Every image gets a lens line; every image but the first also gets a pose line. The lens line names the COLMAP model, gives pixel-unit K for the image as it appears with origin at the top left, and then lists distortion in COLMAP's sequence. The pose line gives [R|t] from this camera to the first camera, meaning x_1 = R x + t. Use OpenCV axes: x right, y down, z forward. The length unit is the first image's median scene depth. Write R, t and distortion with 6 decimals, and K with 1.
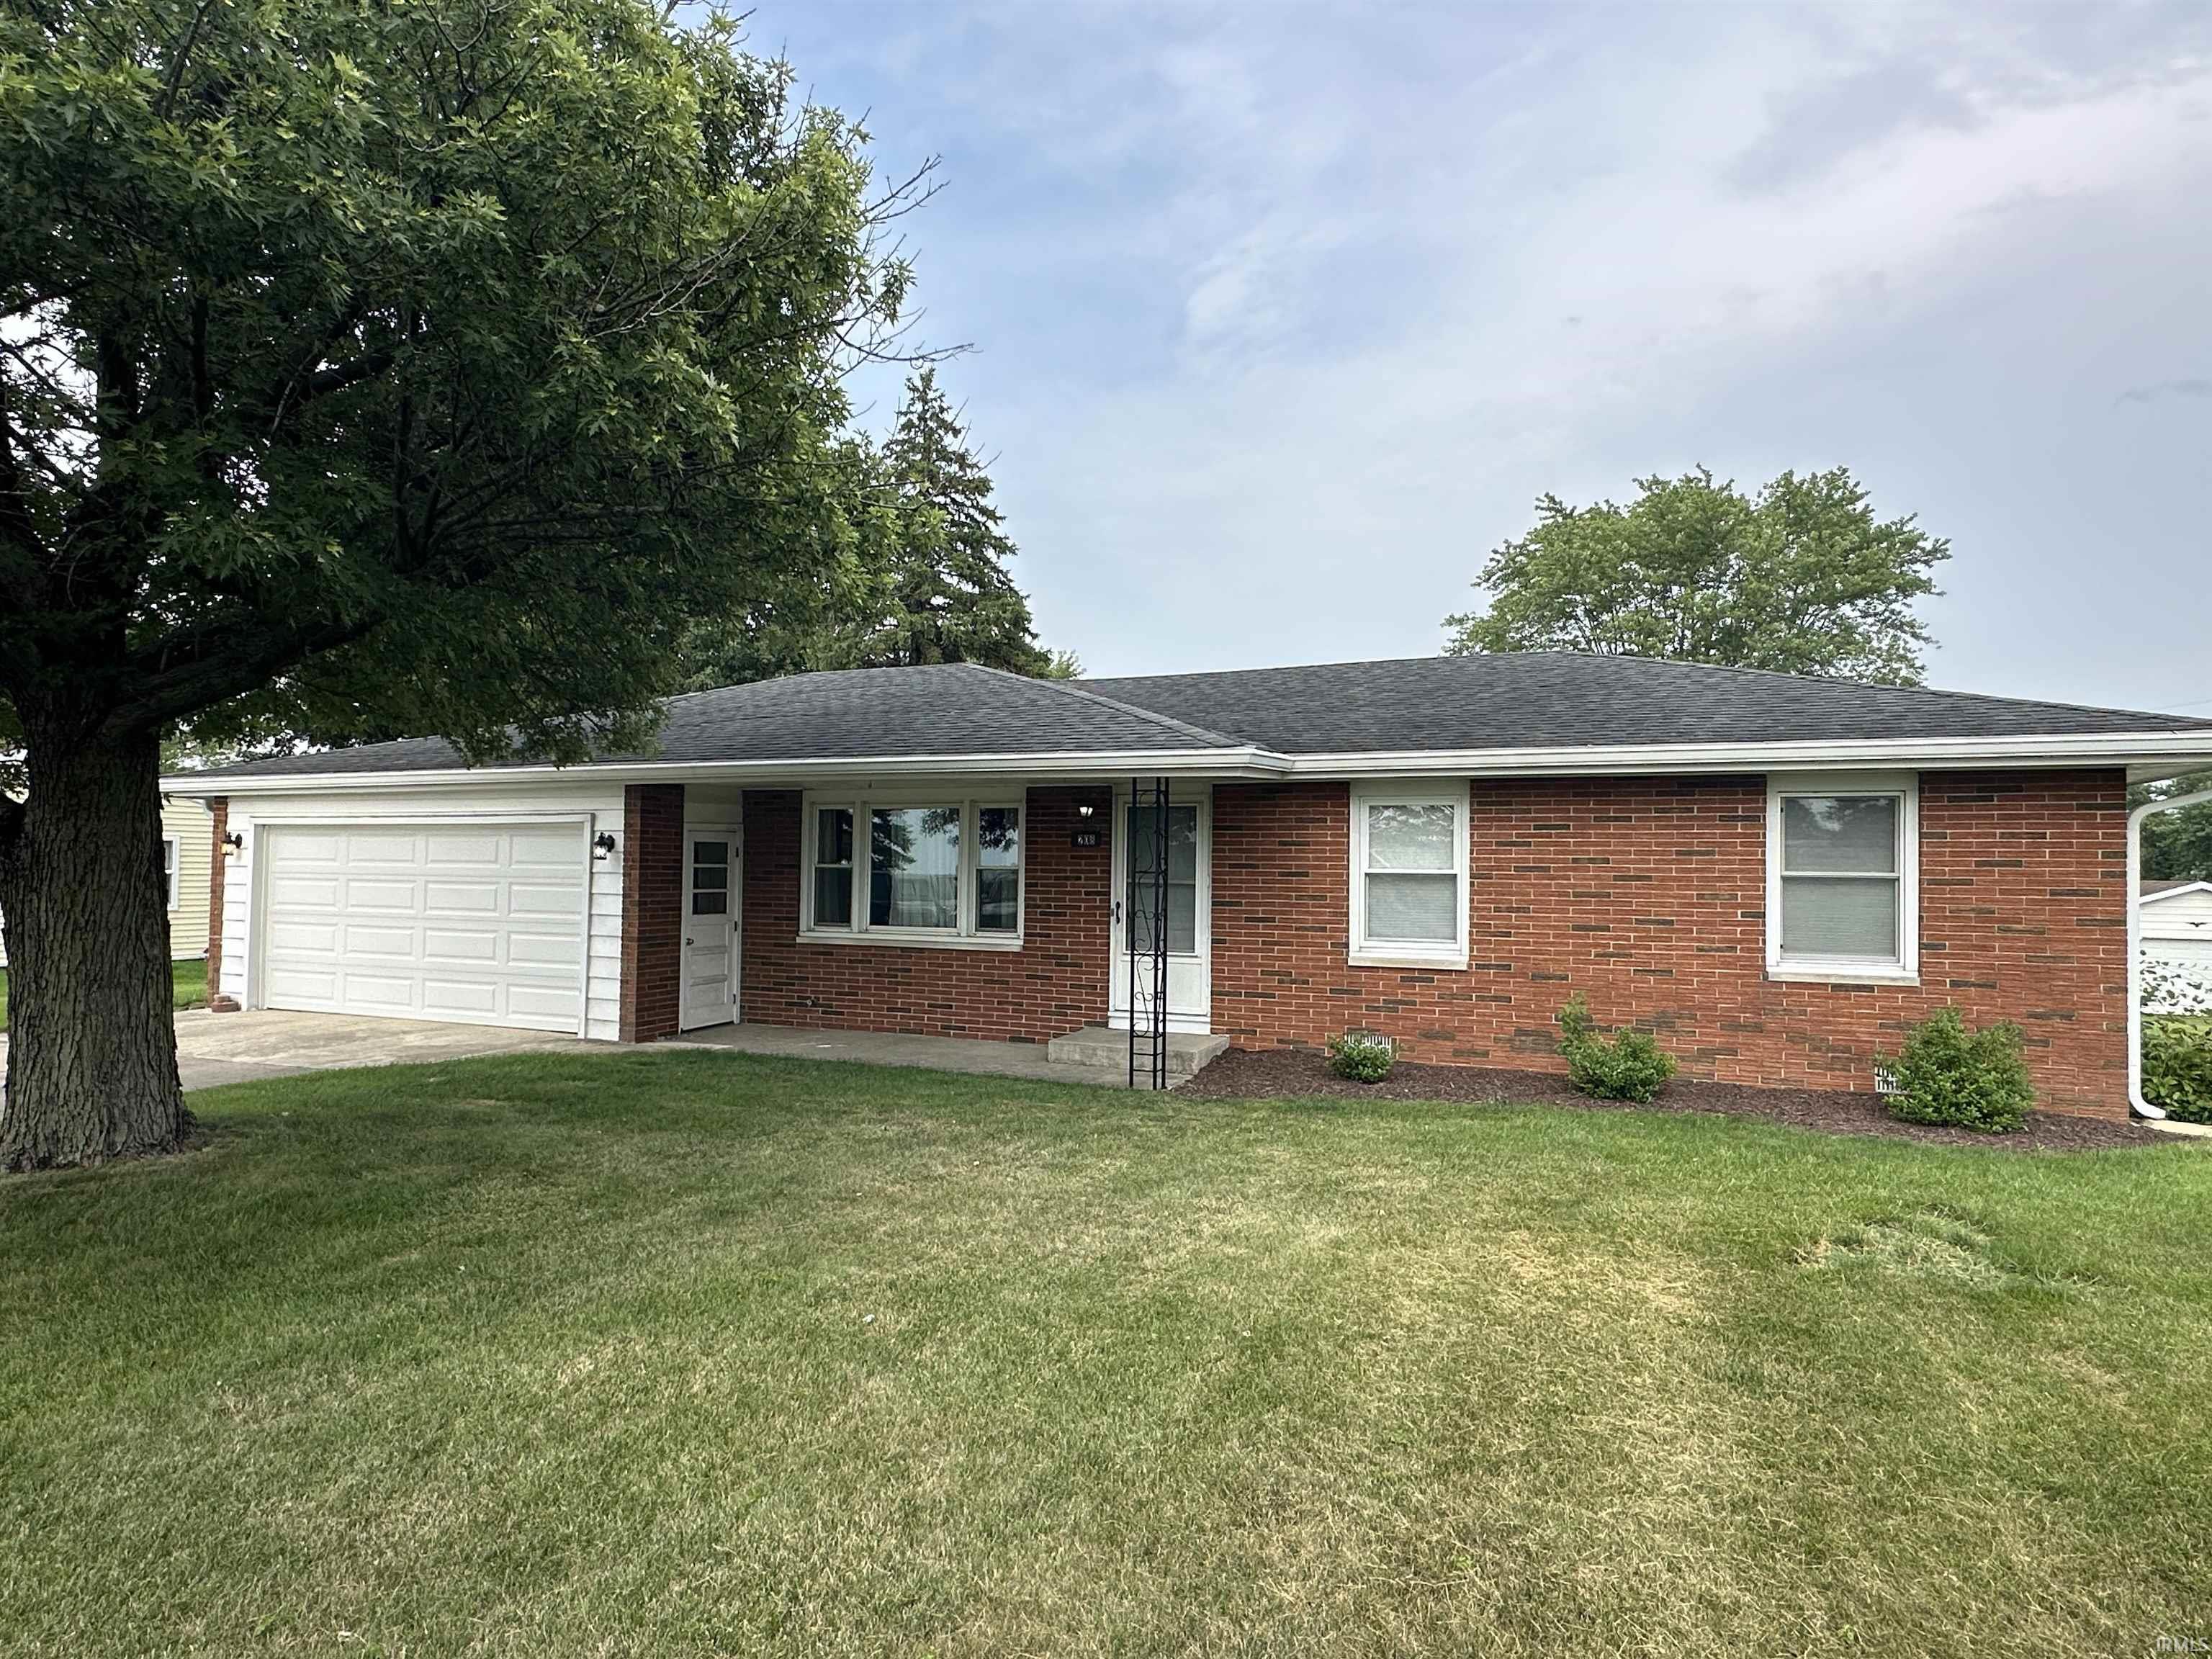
lens RADIAL K [[1287.9, 0, 1126.0], [0, 1287.9, 824.4], [0, 0, 1]] dist [-0.007064, -0.000825]
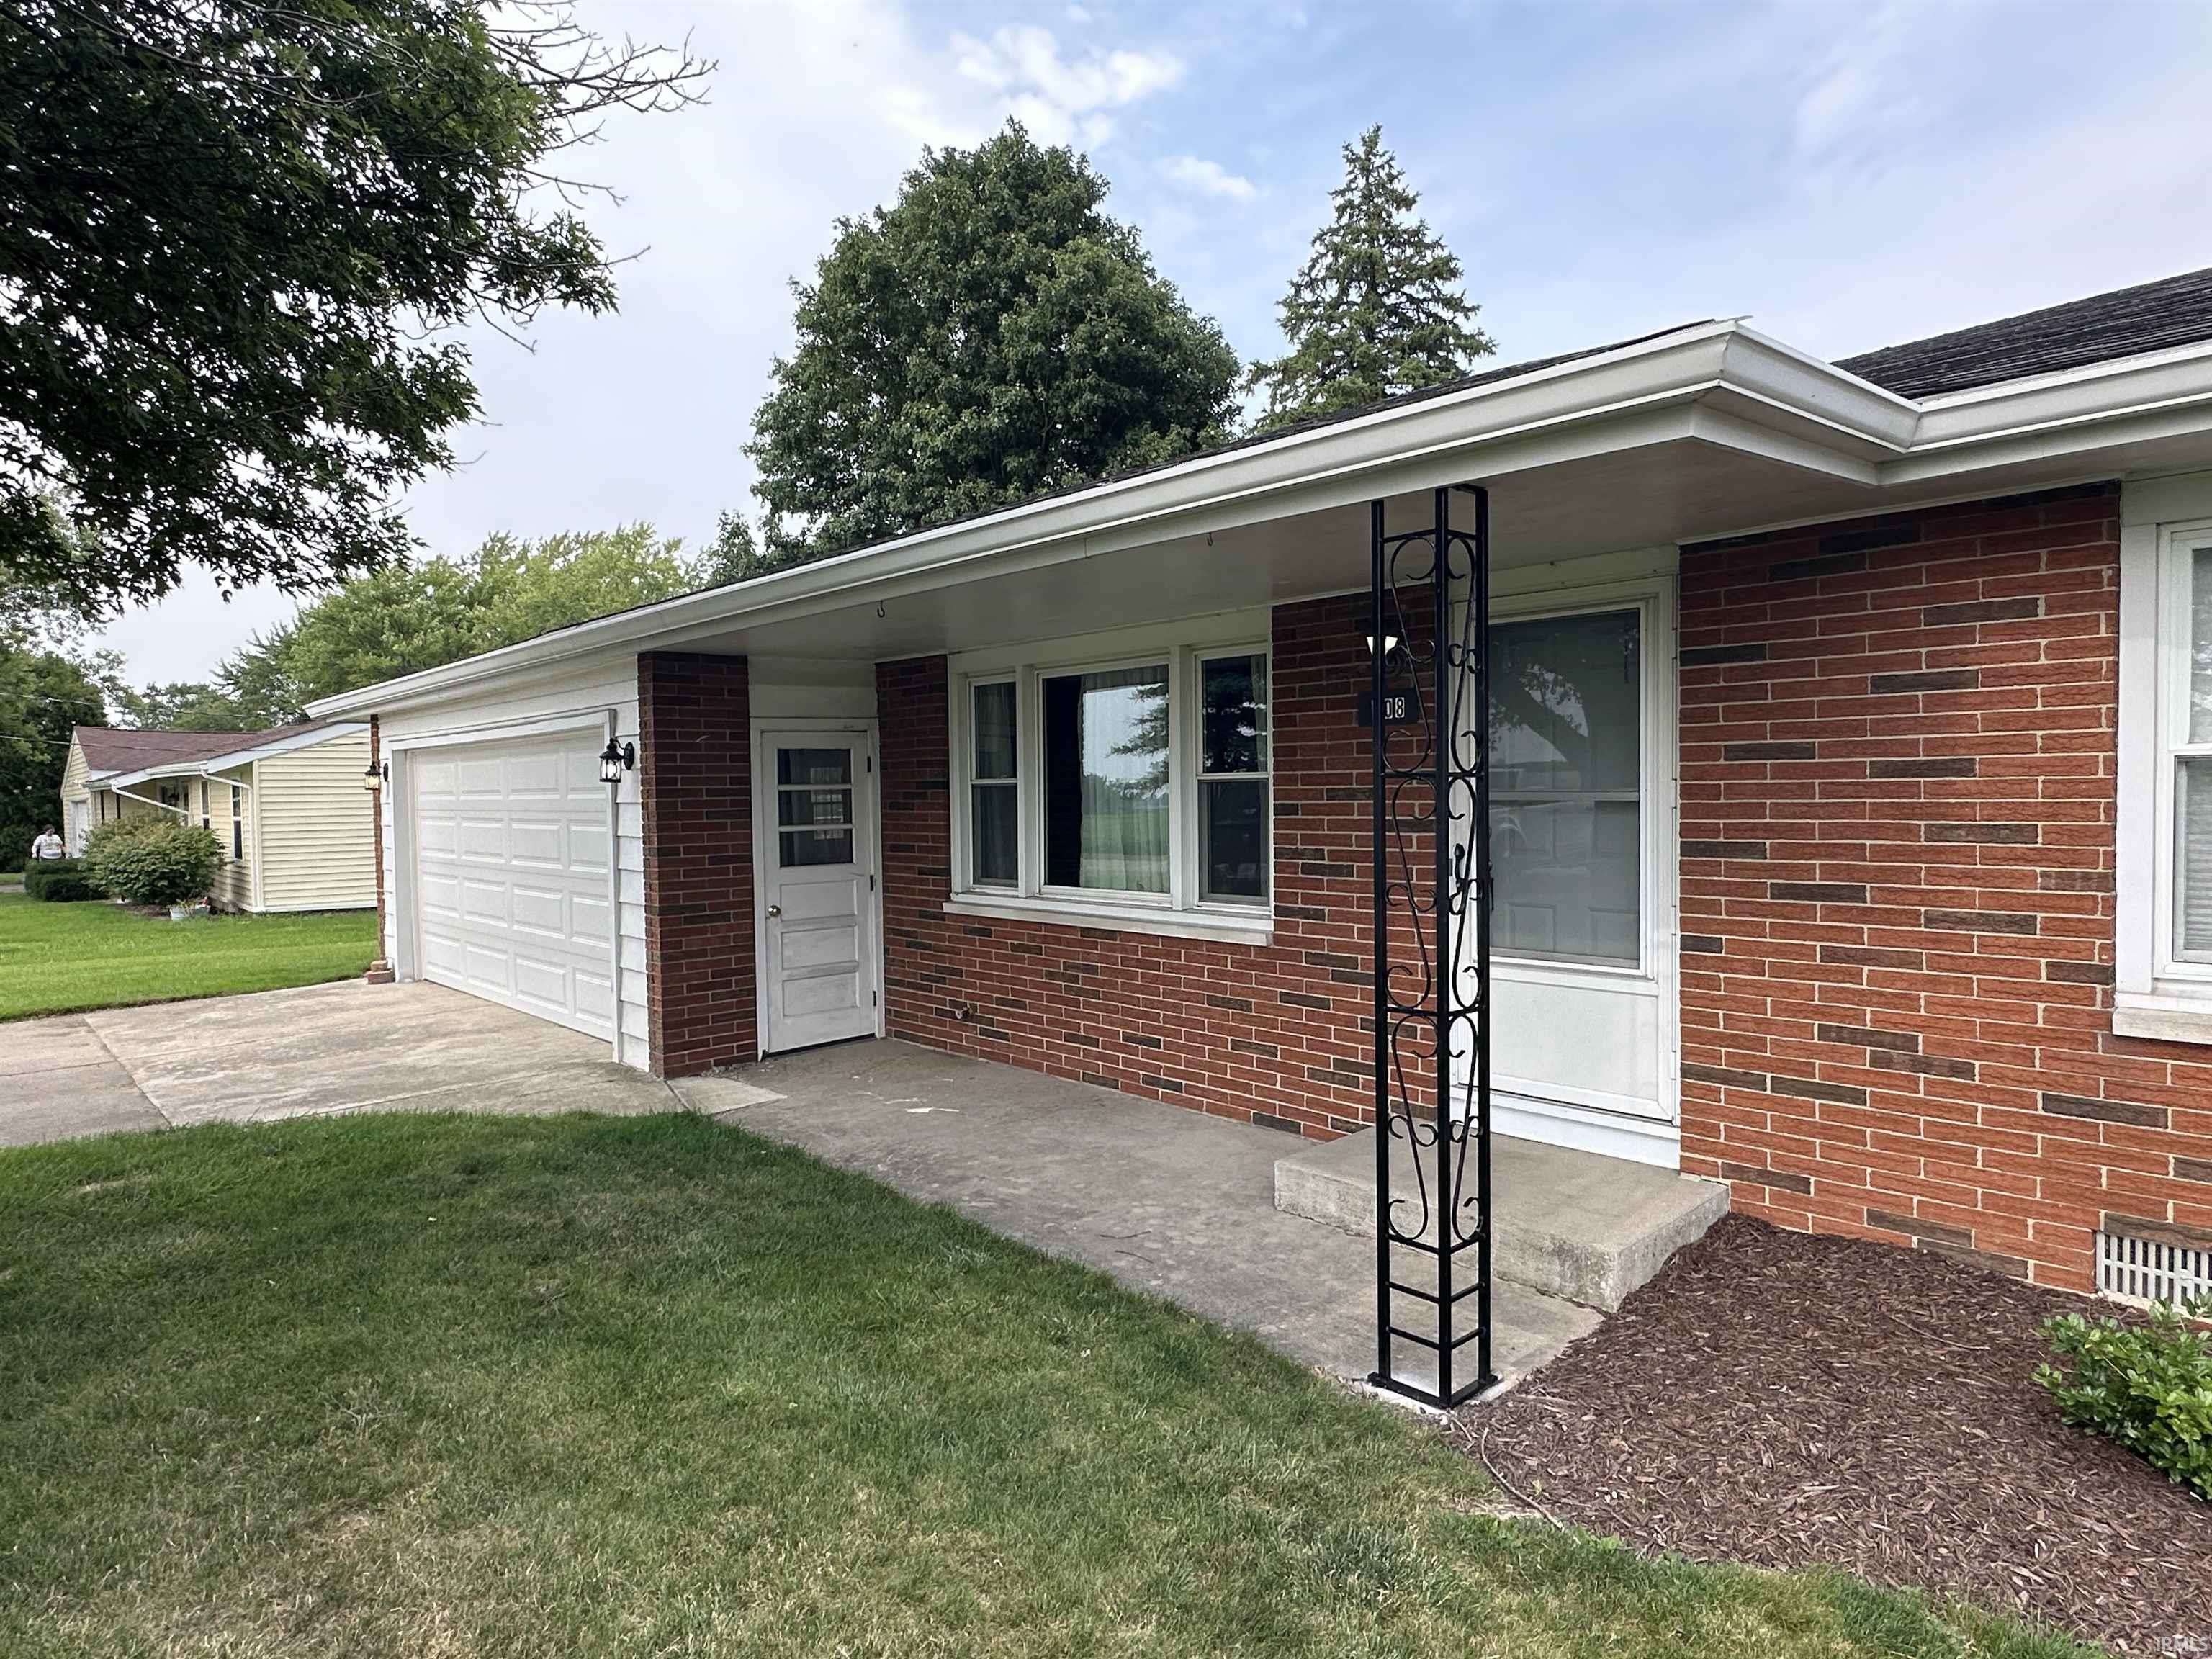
lens RADIAL K [[1287.9, 0, 1099.0], [0, 1287.9, 840.0], [0, 0, 1]] dist [-0.007064, -0.000825]
pose [[0.900006, -0.009176, -0.435780, 0.071403], [0.043000, 0.996771, 0.067817, 0.022029], [0.433751, -0.079775, 0.897494, 0.518887]]
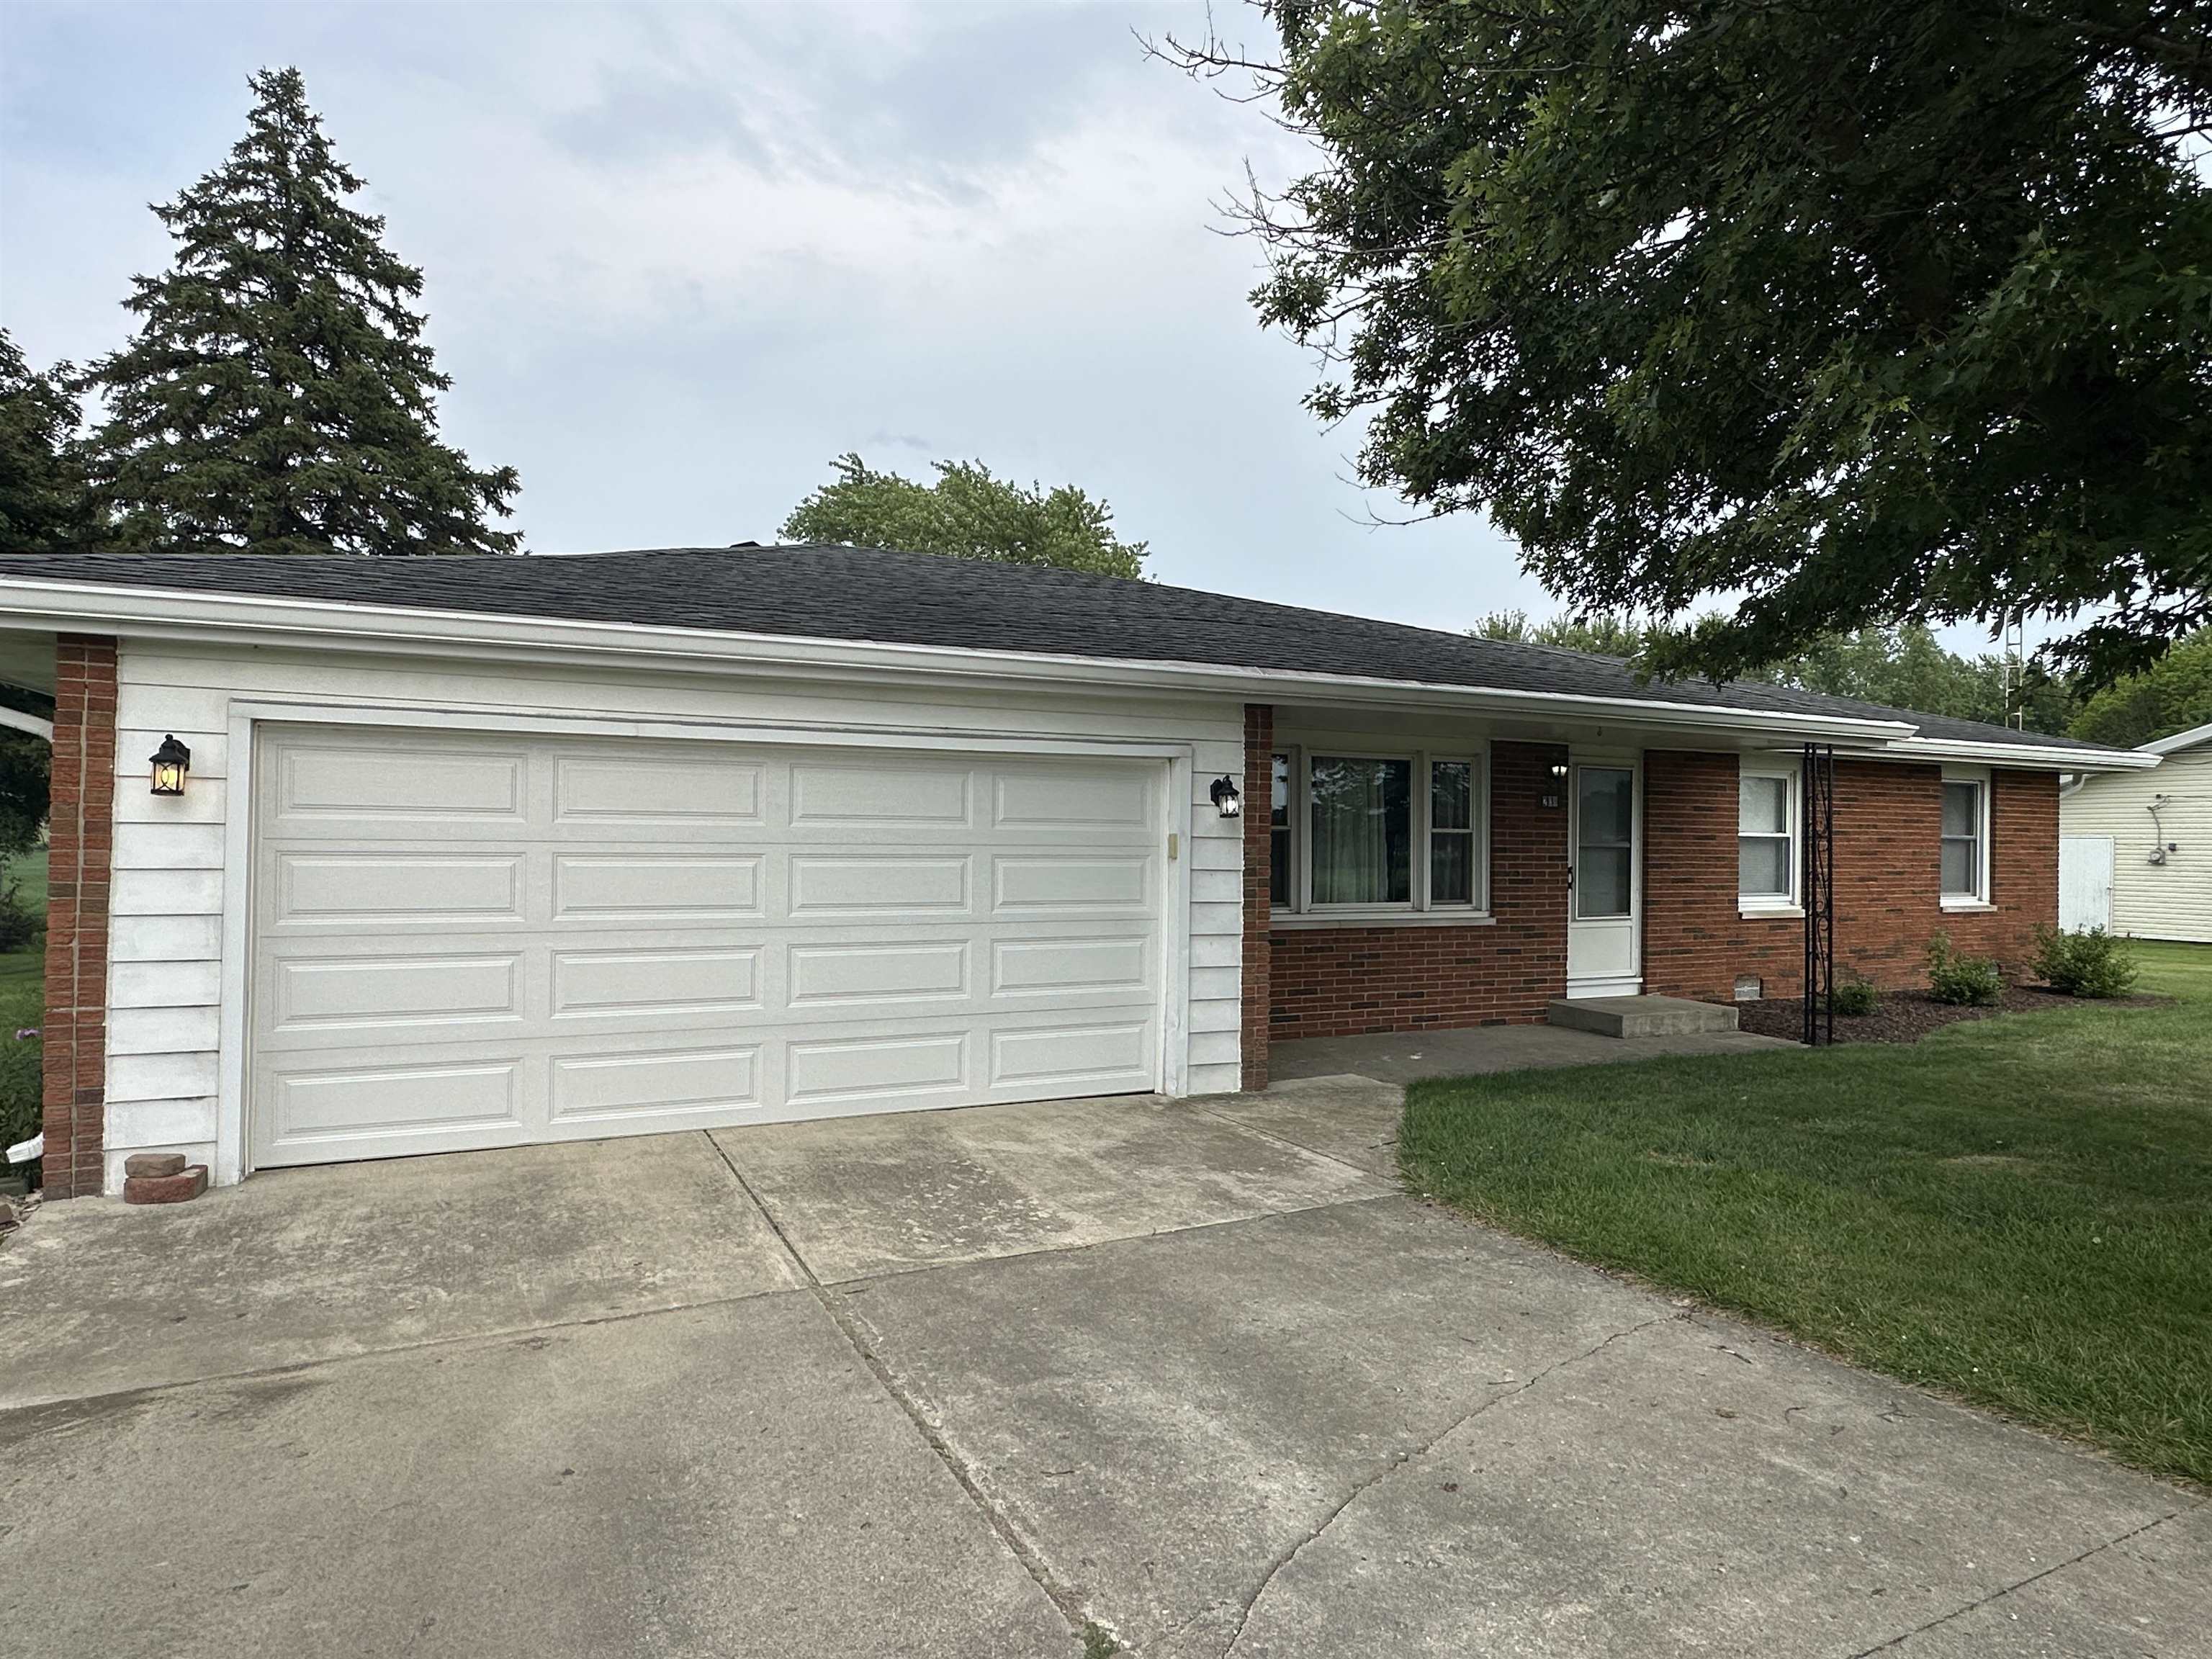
lens RADIAL K [[1287.9, 0, 1107.5], [0, 1287.9, 839.0], [0, 0, 1]] dist [-0.007064, -0.000825]
pose [[0.662729, -0.003422, 0.748851, -0.897871], [-0.028055, 0.999174, 0.029394, 0.019812], [-0.748333, -0.040489, 0.662086, 0.590998]]
